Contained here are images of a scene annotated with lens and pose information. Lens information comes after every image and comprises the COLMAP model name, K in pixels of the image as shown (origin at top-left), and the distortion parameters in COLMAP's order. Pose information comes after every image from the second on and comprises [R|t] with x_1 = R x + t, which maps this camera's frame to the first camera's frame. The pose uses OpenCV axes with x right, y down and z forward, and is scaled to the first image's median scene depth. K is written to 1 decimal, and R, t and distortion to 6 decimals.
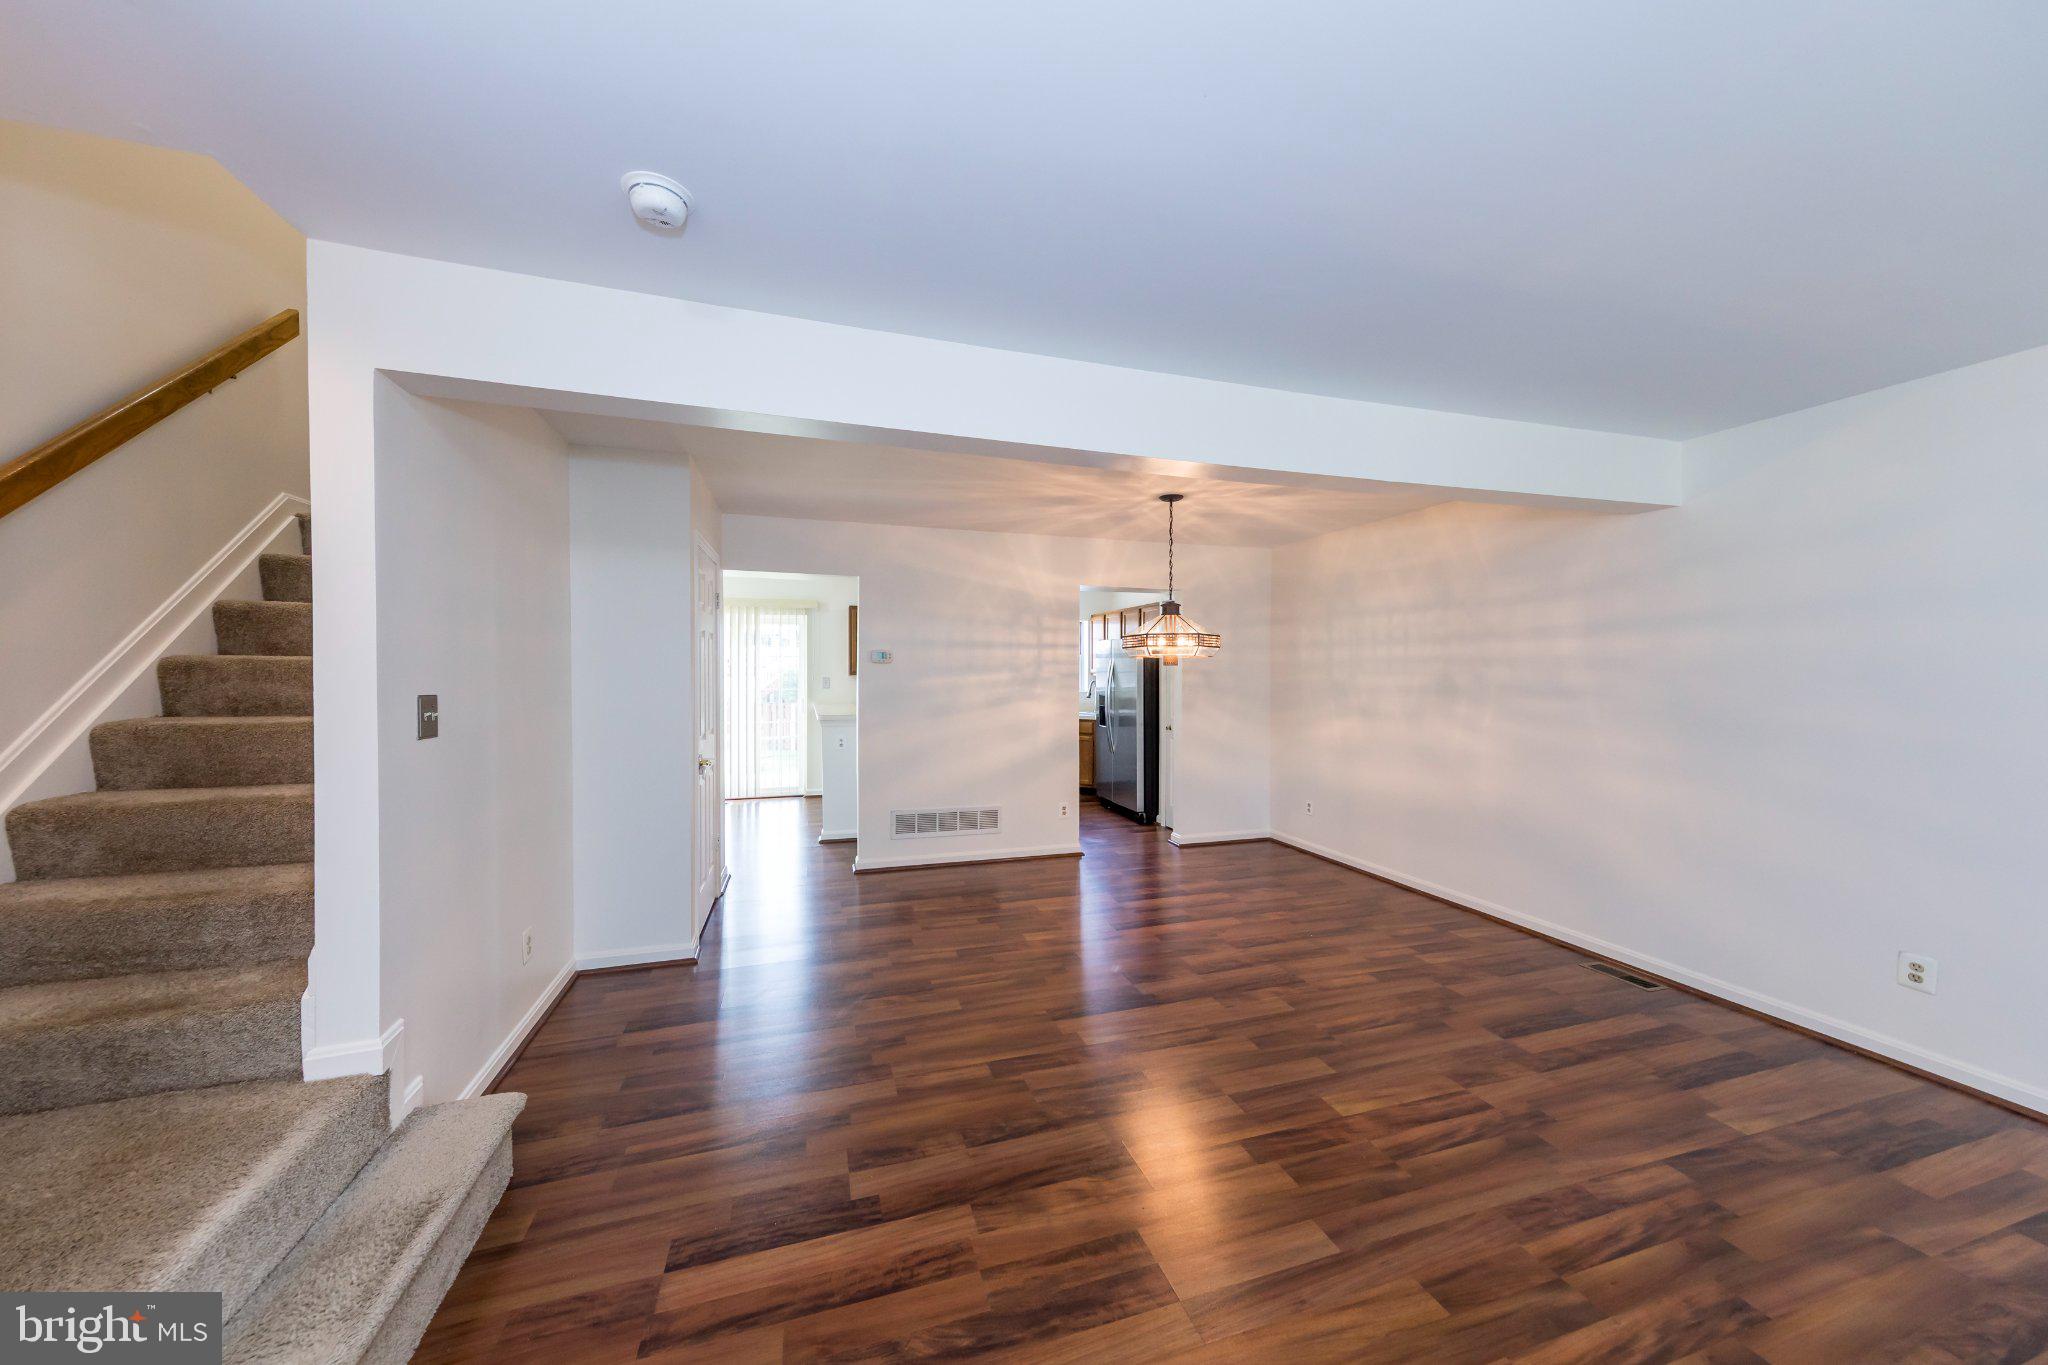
lens RADIAL K [[682.4, 0, 1004.5], [0, 682.4, 673.5], [0, 0, 1]] dist [0.000746, -0.001181]
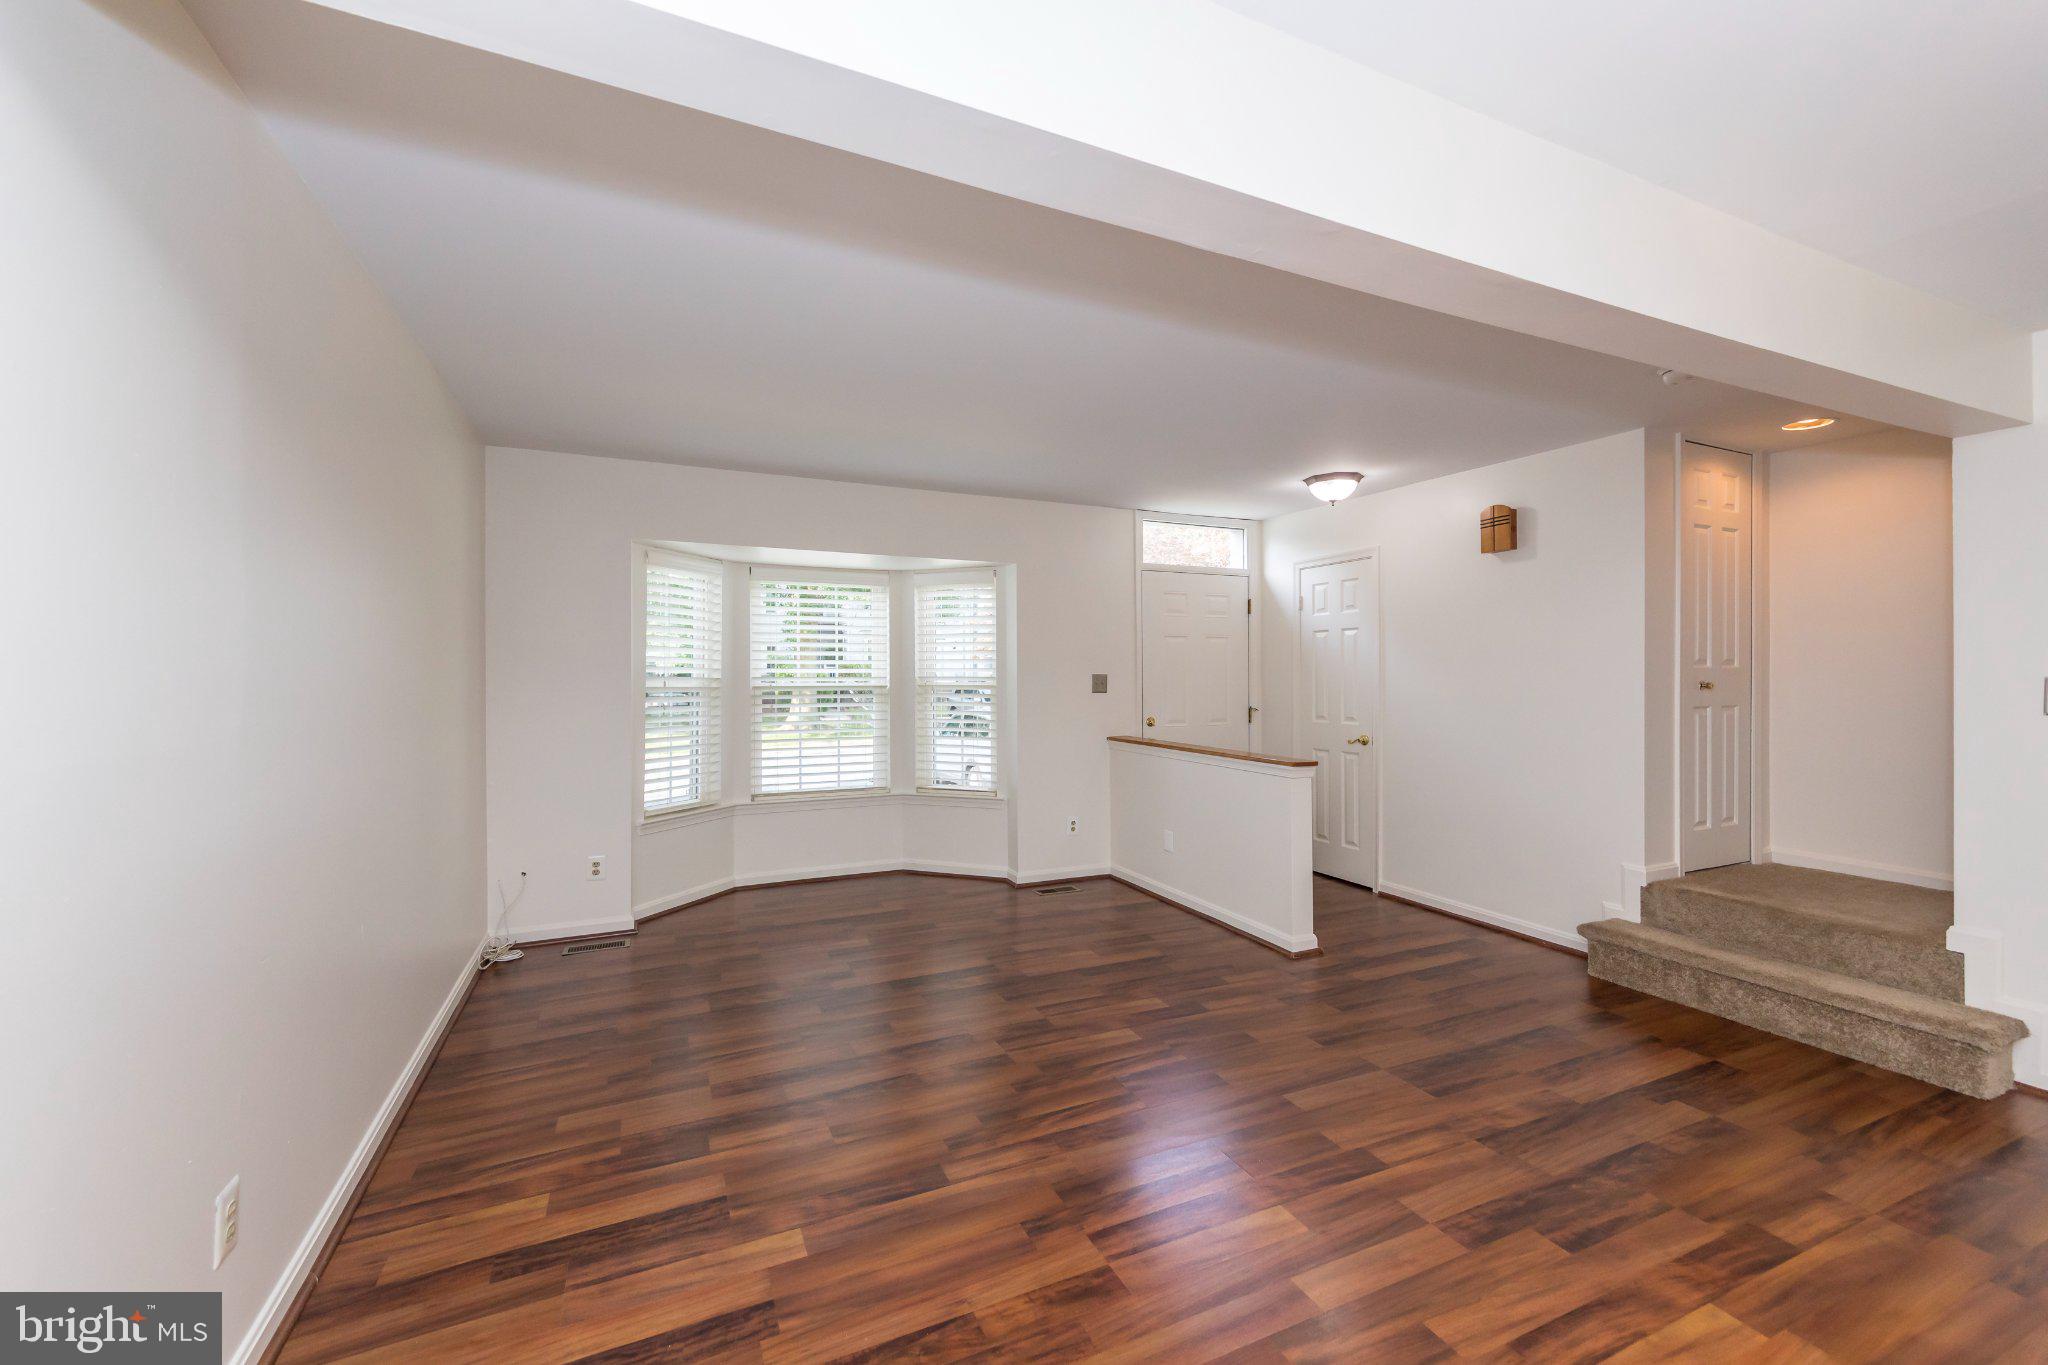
lens RADIAL K [[812.6, 0, 1007.8], [0, 812.6, 679.9], [0, 0, 1]] dist [0.002082, -0.000413]
pose [[-0.990423, -0.002111, -0.138051, 0.500982], [-0.003976, 0.999905, 0.013230, 0.012014], [0.138010, 0.013652, -0.990337, 1.000294]]
